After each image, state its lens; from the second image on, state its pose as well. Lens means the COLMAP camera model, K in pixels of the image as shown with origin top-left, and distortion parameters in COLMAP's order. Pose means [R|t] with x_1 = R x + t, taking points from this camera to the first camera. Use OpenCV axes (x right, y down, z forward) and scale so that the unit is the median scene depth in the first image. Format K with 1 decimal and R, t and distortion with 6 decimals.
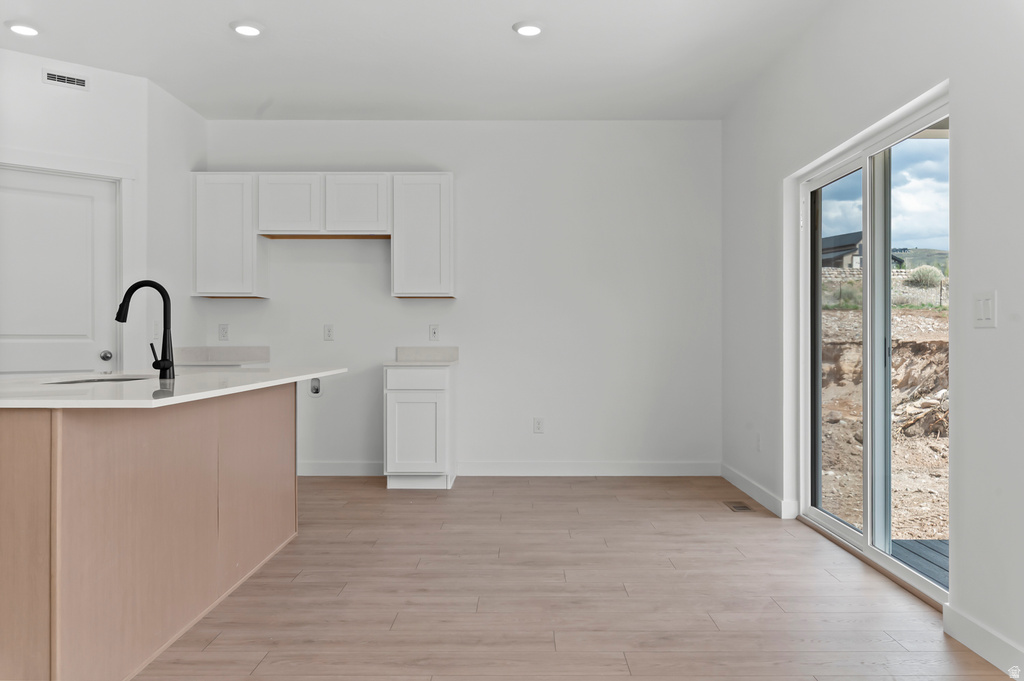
lens RADIAL K [[785.8, 0, 512.0], [0, 785.8, 340.5], [0, 0, 1]] dist [0.004428, 0.001260]
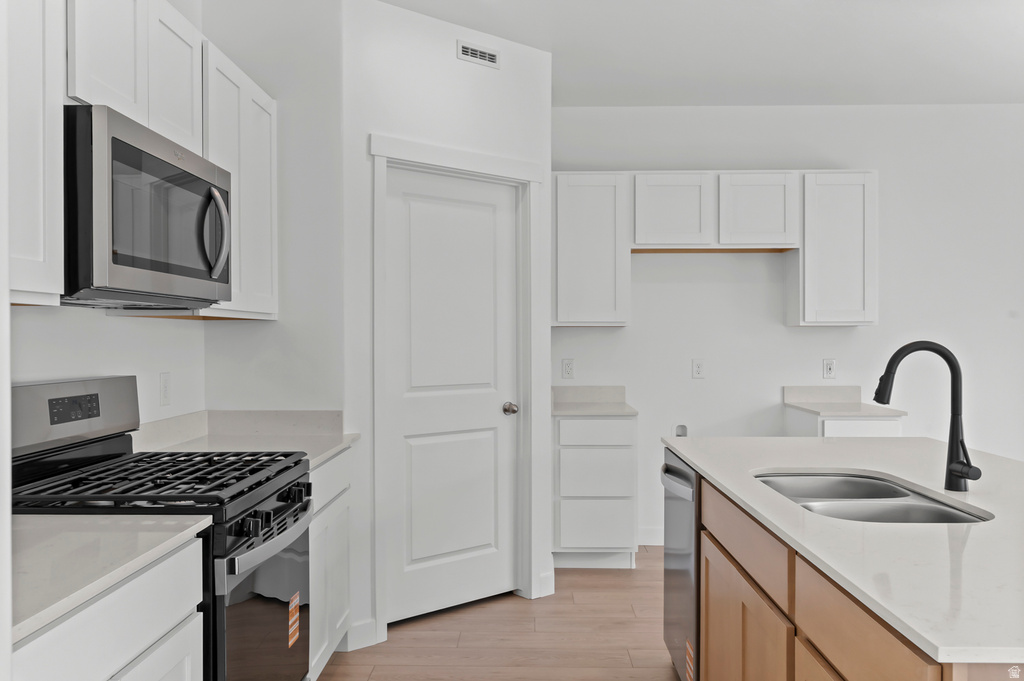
lens RADIAL K [[821.8, 0, 512.0], [0, 821.8, 340.5], [0, 0, 1]] dist [0.006197, 0.000932]
pose [[0.999891, -0.002417, -0.014589, -0.469531], [0.002428, 0.999997, 0.000728, -0.045952], [0.014588, -0.000763, 0.999893, 0.174795]]
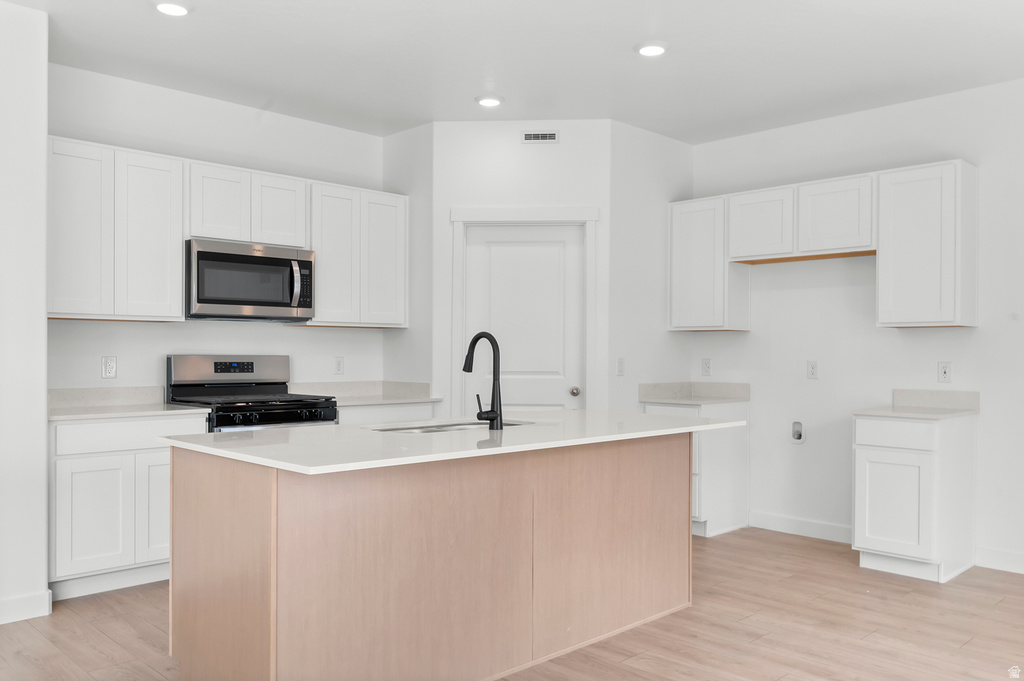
lens RADIAL K [[815.3, 0, 512.3], [0, 815.3, 358.6], [0, 0, 1]] dist [0.003791, -0.002865]
pose [[0.707188, 0.006935, -0.706992, 0.182274], [-0.005495, 0.999976, 0.004312, -0.027065], [0.707004, 0.000835, 0.707209, 0.161091]]
